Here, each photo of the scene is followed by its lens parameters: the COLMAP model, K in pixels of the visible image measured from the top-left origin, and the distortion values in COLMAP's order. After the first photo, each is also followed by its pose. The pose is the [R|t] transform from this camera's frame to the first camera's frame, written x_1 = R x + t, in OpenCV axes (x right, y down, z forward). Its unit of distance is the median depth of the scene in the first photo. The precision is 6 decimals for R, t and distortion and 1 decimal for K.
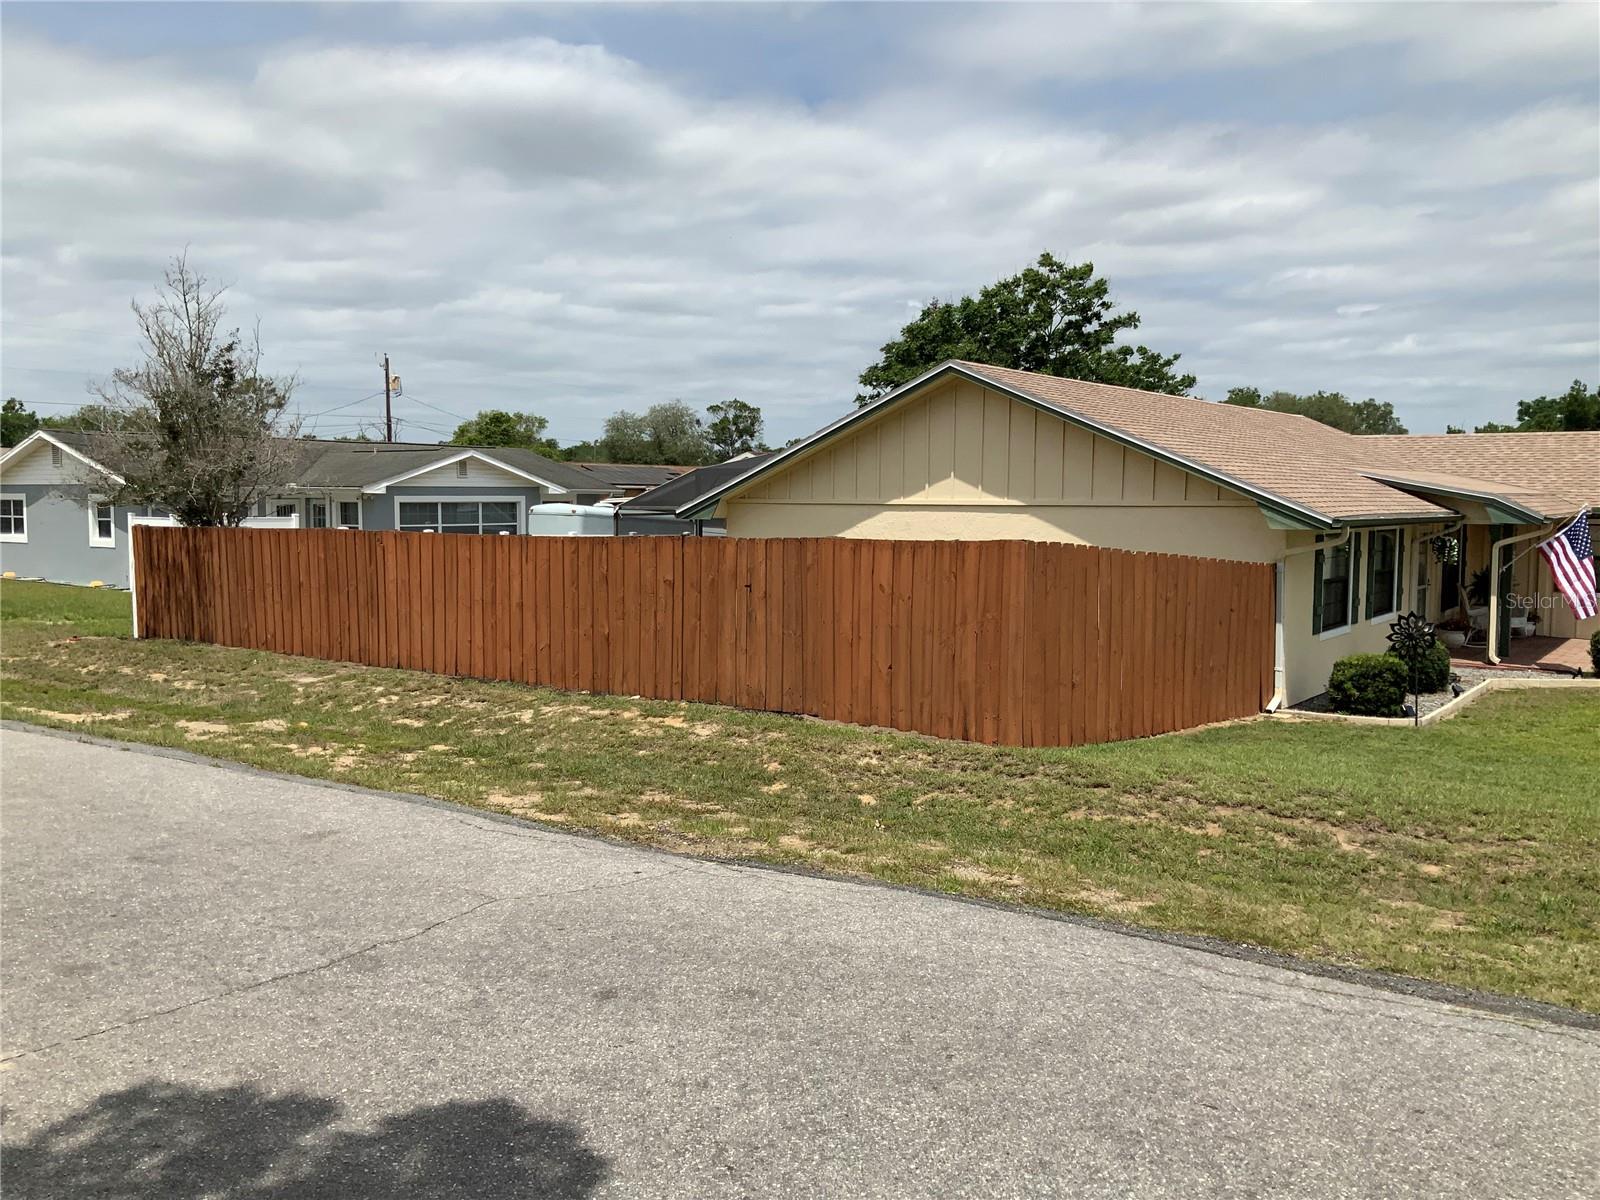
lens RADIAL K [[1314.0, 0, 760.2], [0, 1314.0, 626.1], [0, 0, 1]] dist [0.071964, -0.125220]
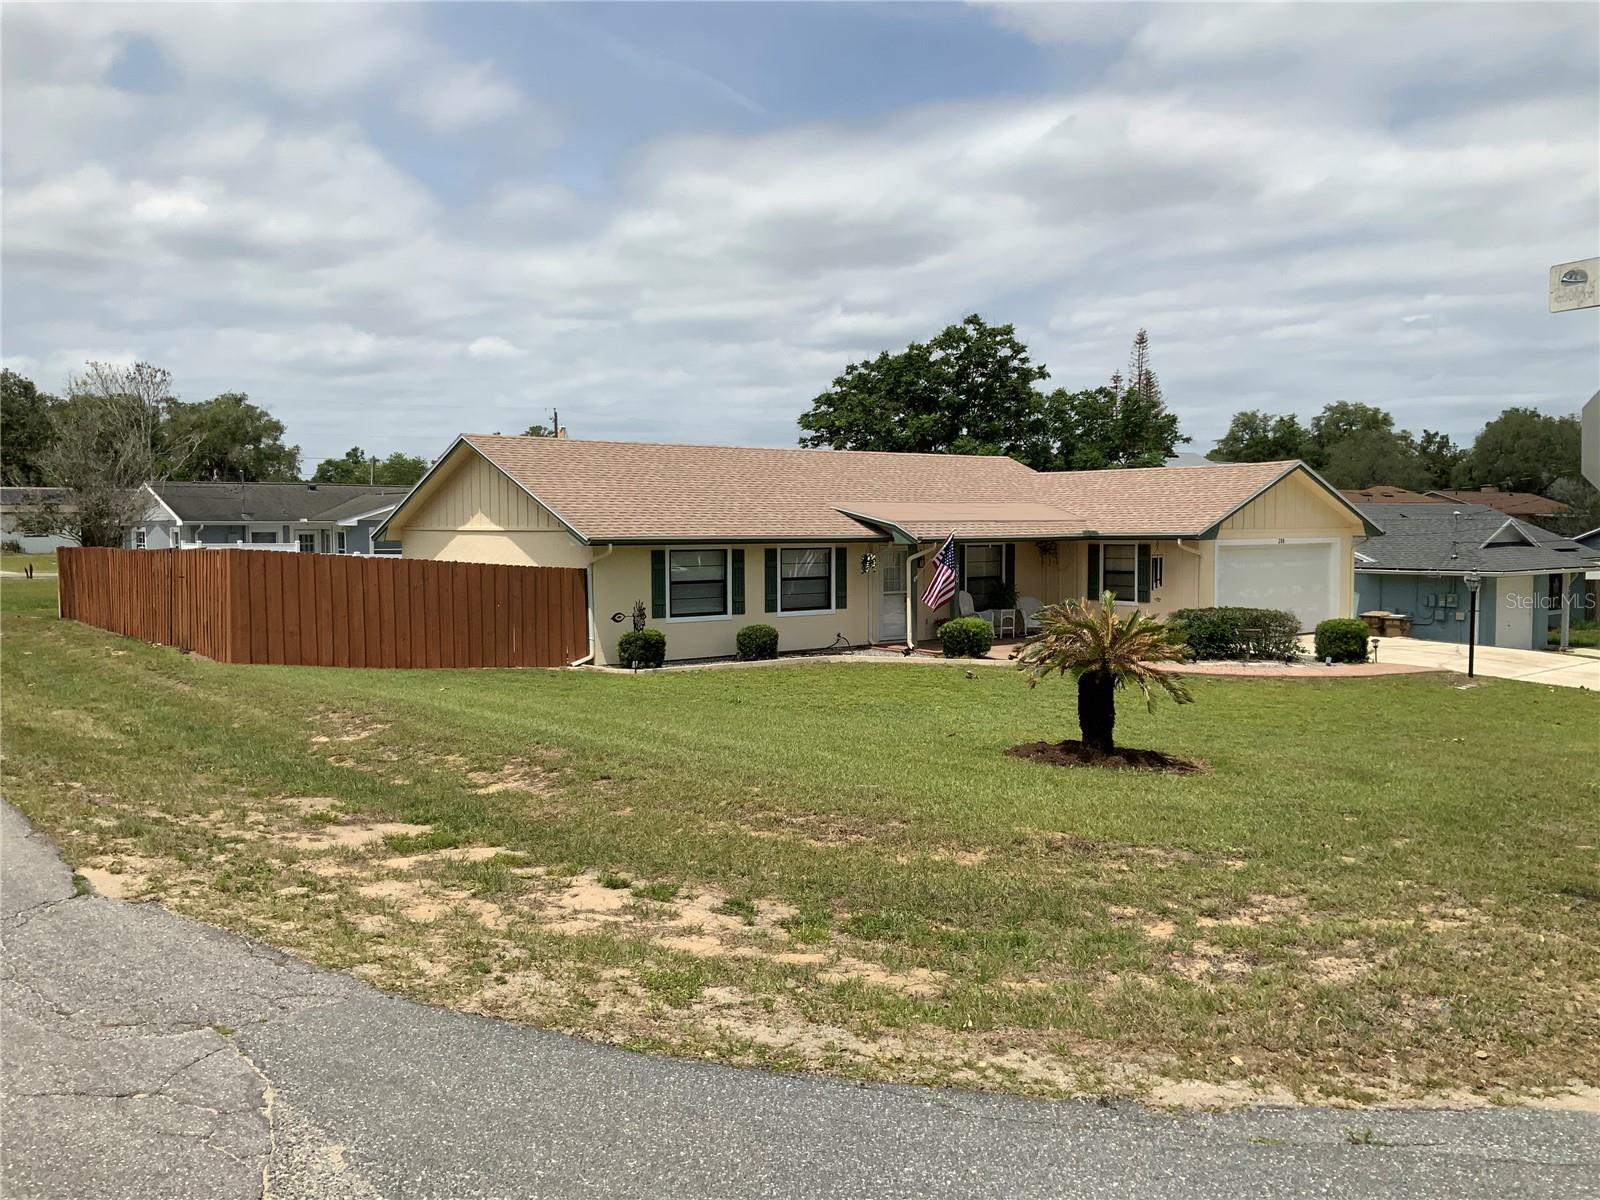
lens RADIAL K [[1314.0, 0, 793.3], [0, 1314.0, 615.5], [0, 0, 1]] dist [0.071964, -0.125220]
pose [[0.968603, 0.010613, -0.248384, 0.110802], [-0.018144, 0.999442, -0.028050, 0.004901], [0.247948, 0.031676, 0.968255, -0.043302]]
